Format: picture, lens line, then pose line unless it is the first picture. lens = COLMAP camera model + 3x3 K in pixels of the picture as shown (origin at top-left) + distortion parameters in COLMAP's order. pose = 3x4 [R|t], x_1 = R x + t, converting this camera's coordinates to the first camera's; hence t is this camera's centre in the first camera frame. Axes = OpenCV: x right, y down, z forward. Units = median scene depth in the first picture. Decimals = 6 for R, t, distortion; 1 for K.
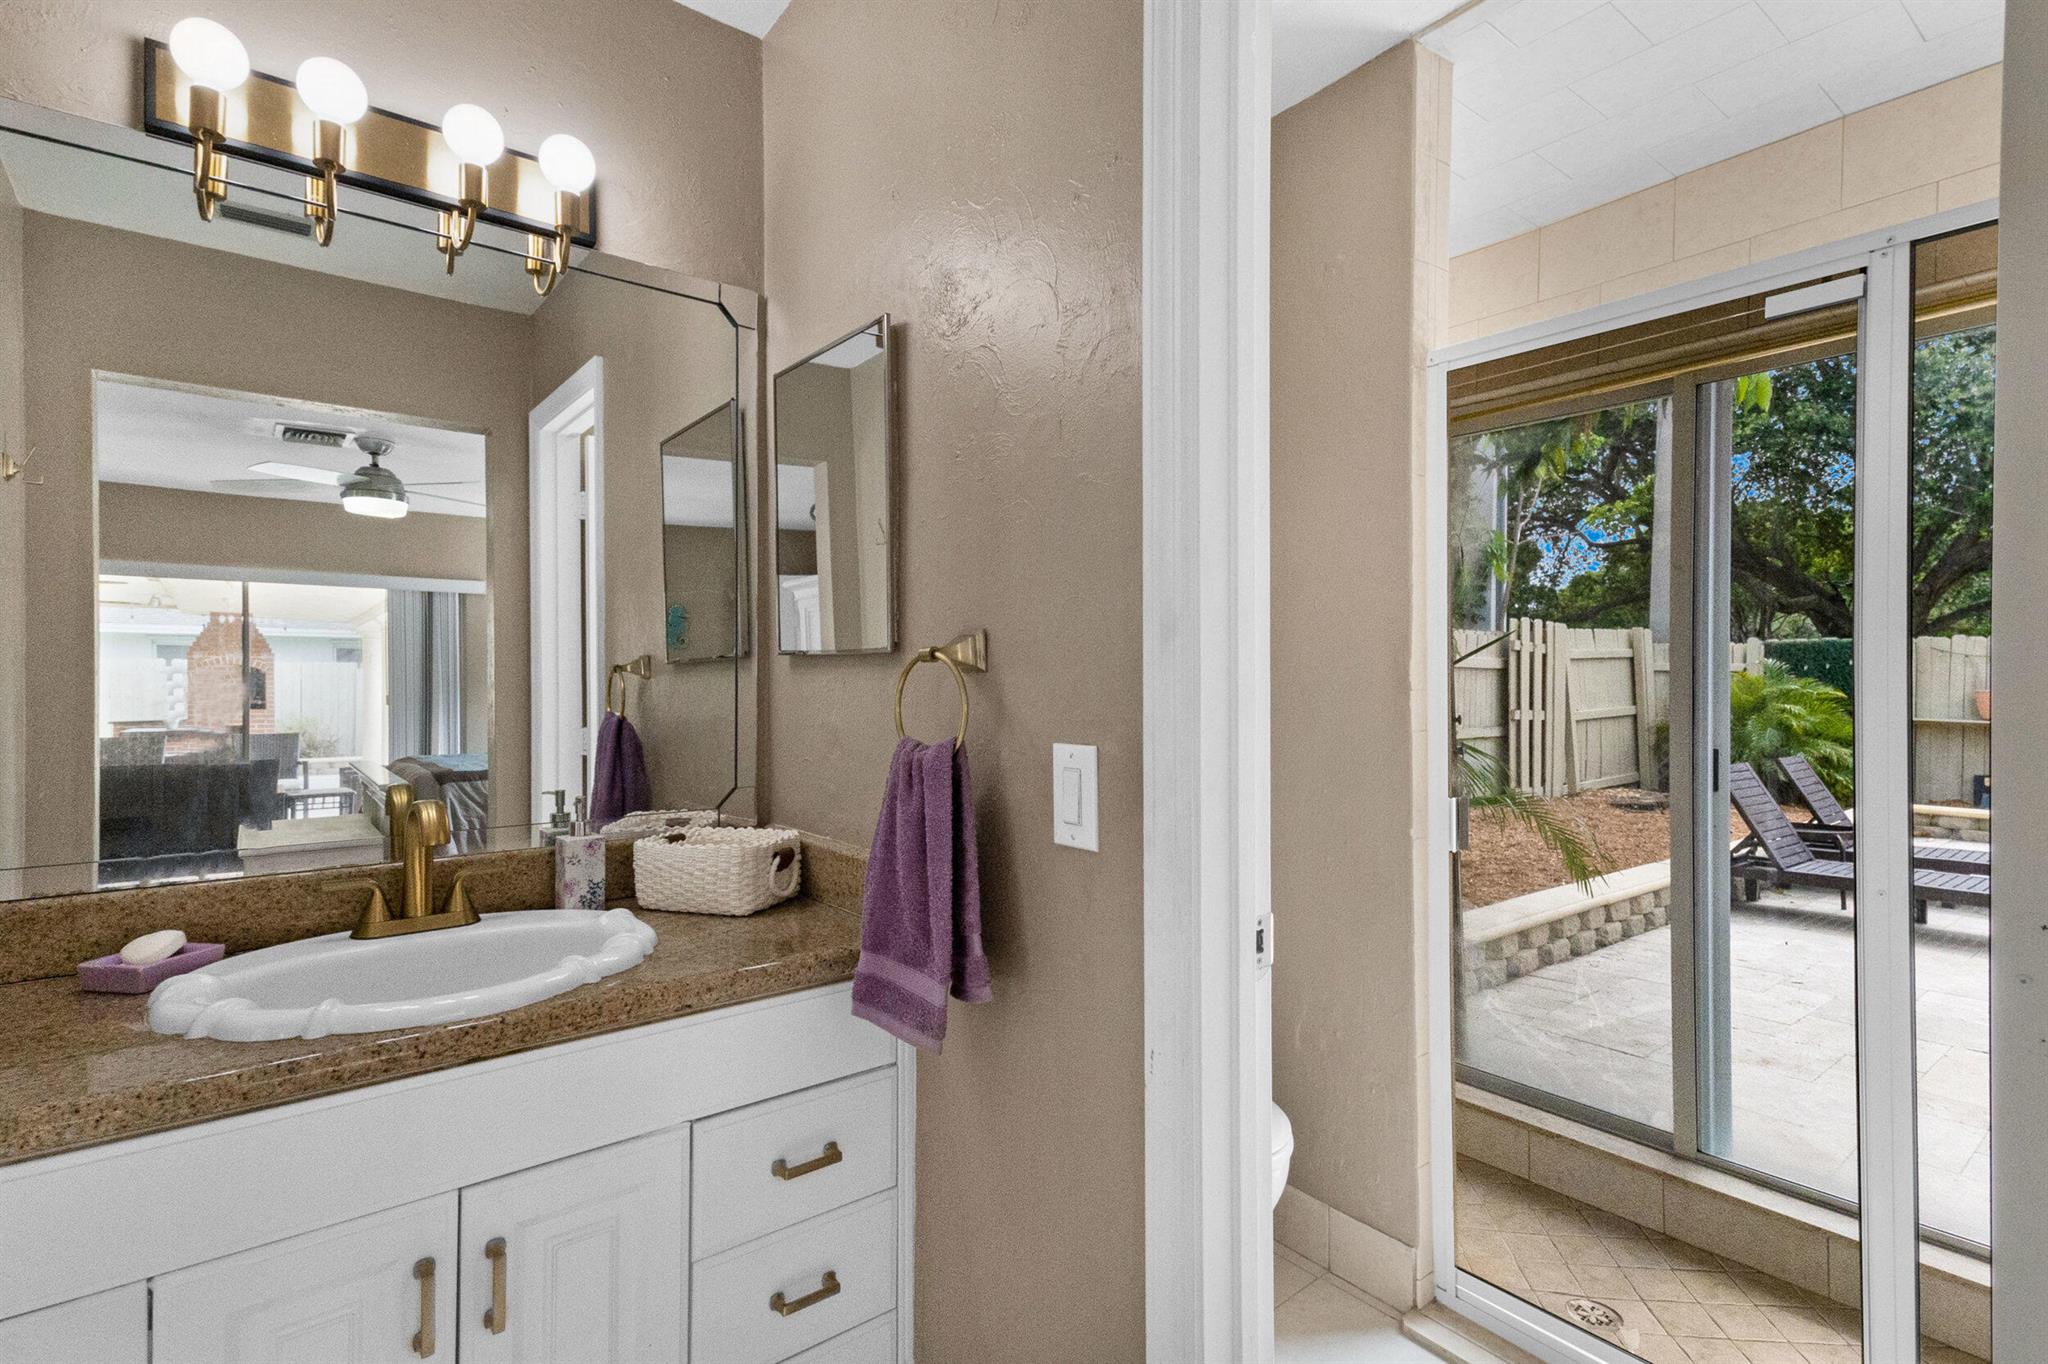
lens RADIAL K [[985.1, 0, 1035.1], [0, 985.1, 692.7], [0, 0, 1]] dist [0.030911, -0.000191]
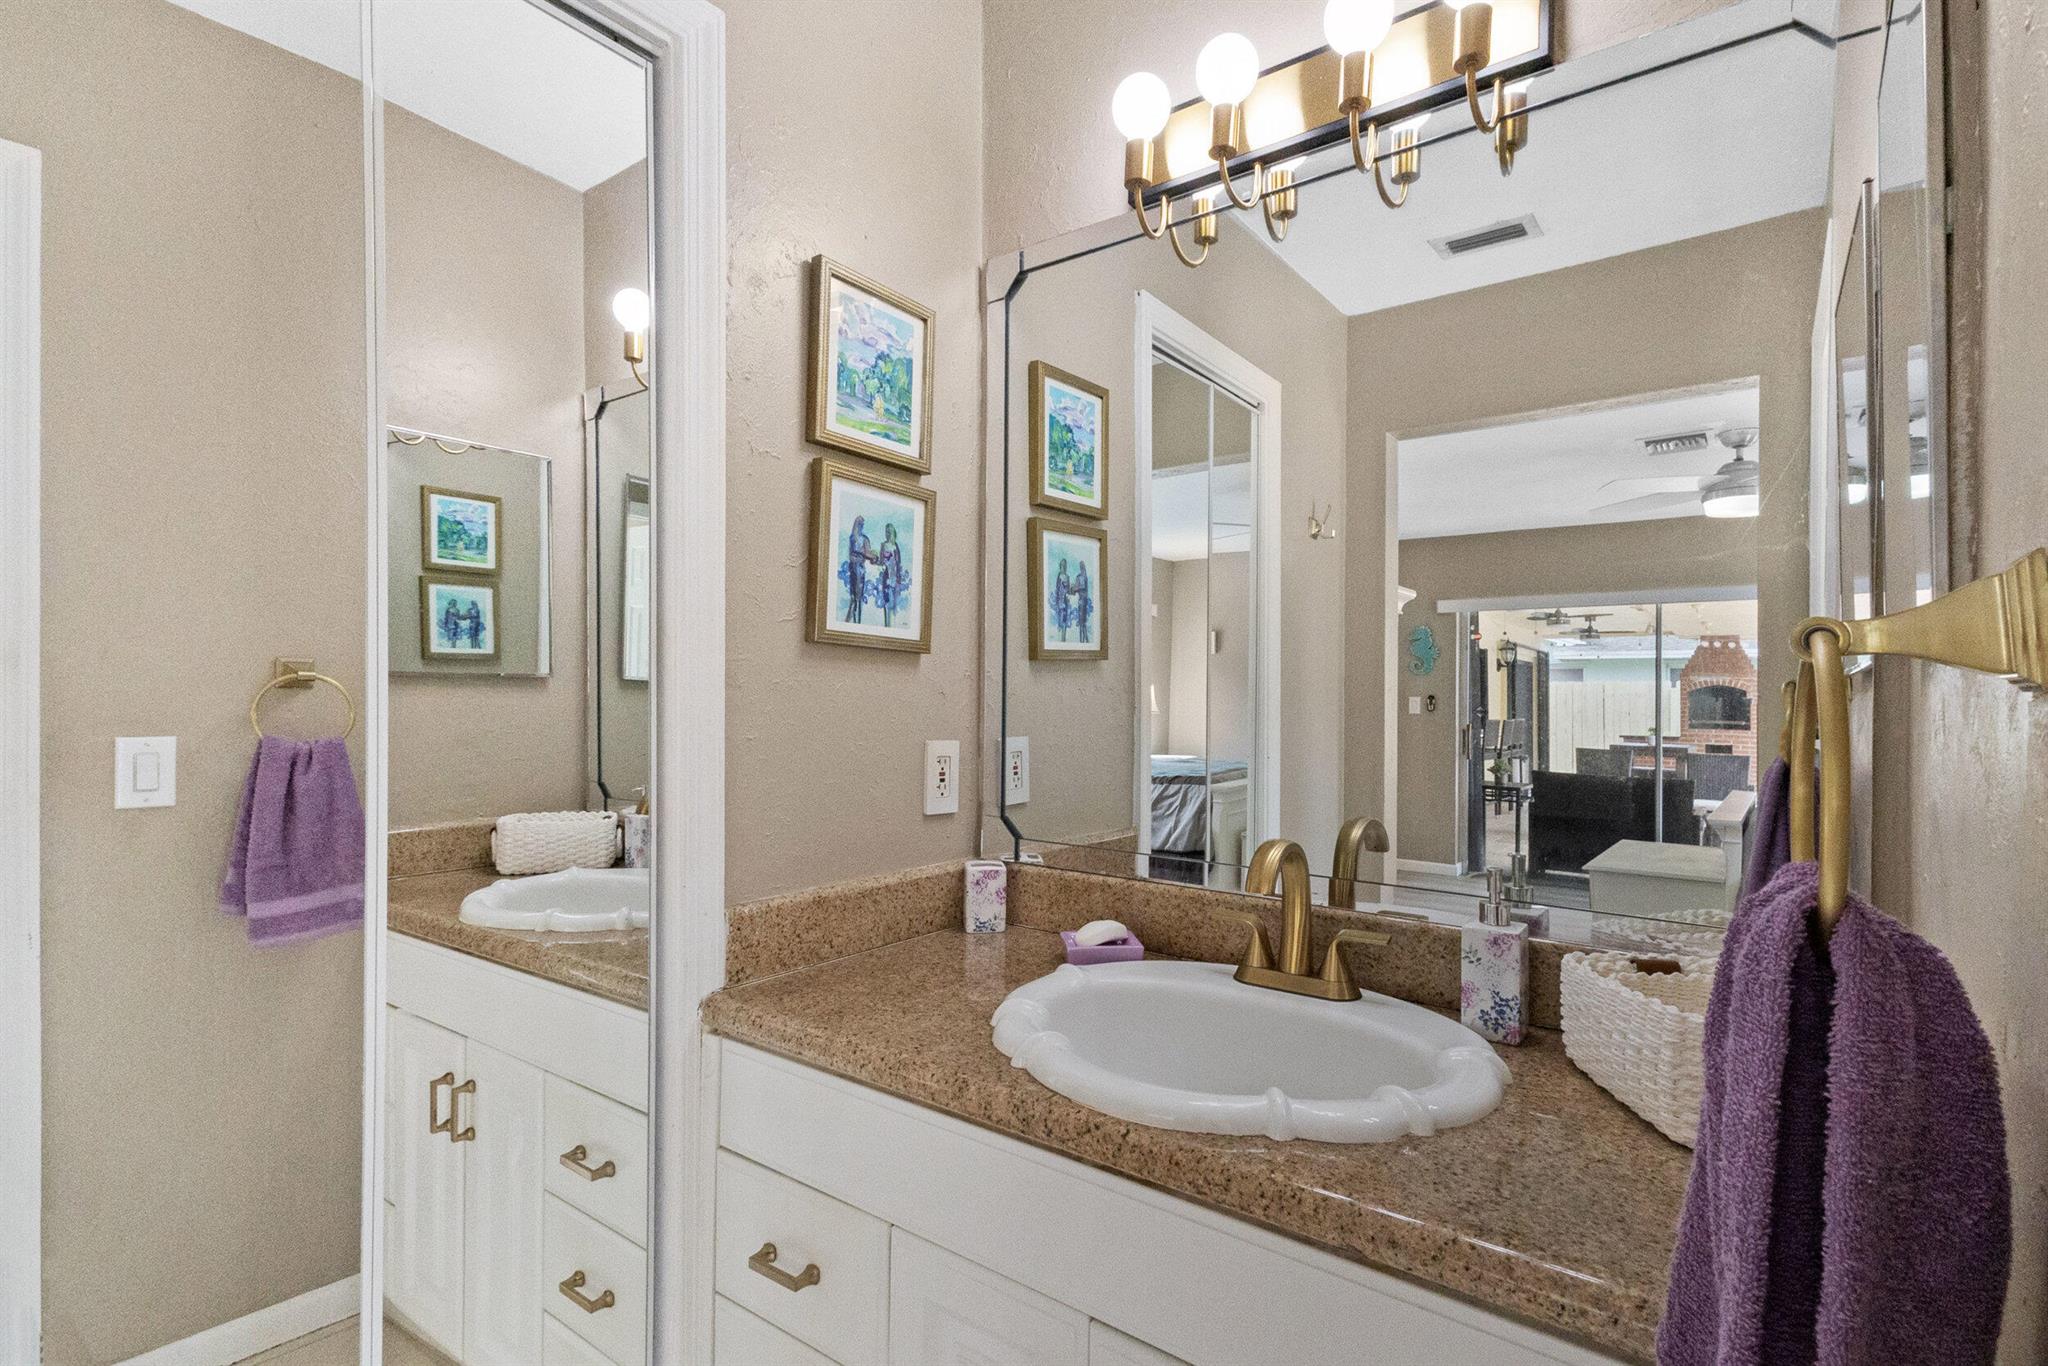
lens RADIAL K [[985.1, 0, 1035.1], [0, 985.1, 693.7], [0, 0, 1]] dist [0.030911, -0.000191]
pose [[0.244203, 0.001879, -0.969722, 0.065738], [-0.021364, 0.999766, -0.003443, -0.004085], [0.969489, 0.021559, 0.244186, 0.238769]]
